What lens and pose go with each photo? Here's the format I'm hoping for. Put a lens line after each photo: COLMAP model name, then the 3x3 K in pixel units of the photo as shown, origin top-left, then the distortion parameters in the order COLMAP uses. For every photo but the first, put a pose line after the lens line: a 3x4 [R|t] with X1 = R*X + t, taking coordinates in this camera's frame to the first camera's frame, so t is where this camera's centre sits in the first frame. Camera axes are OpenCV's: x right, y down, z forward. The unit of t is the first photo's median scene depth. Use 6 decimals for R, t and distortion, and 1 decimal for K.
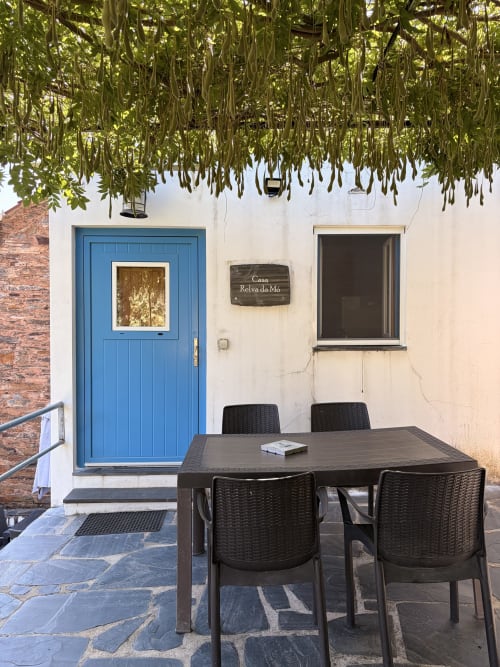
lens RADIAL K [[507.1, 0, 247.9], [0, 507.1, 337.6], [0, 0, 1]] dist [0.004088, -0.002133]
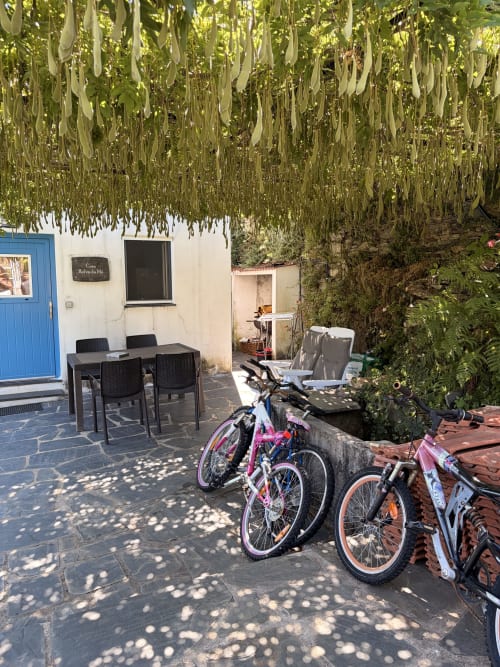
lens RADIAL K [[507.1, 0, 247.9], [0, 507.1, 337.6], [0, 0, 1]] dist [0.004088, -0.002133]
pose [[0.916846, -0.050530, 0.396030, -0.182756], [0.013511, 0.995317, 0.095716, -0.033072], [-0.399012, -0.082406, 0.913235, -0.794810]]
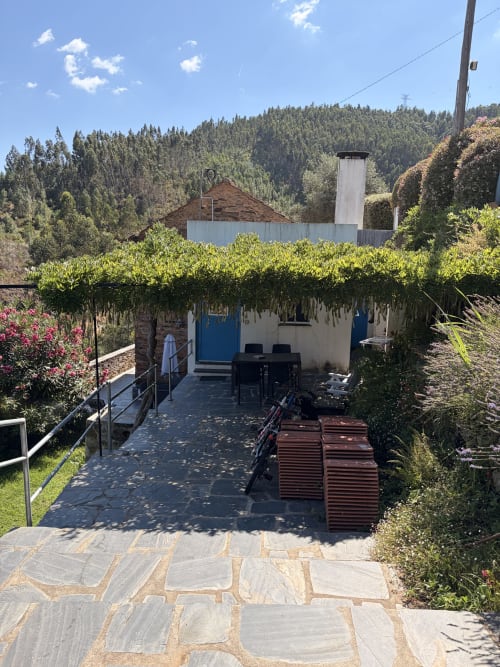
lens RADIAL K [[475.8, 0, 229.3], [0, 475.8, 334.3], [0, 0, 1]] dist [0.006720, -0.005408]
pose [[0.992132, 0.038915, -0.118993, 0.181052], [-0.022038, 0.989908, 0.139990, -0.298458], [0.123240, -0.136266, 0.982977, -1.703003]]
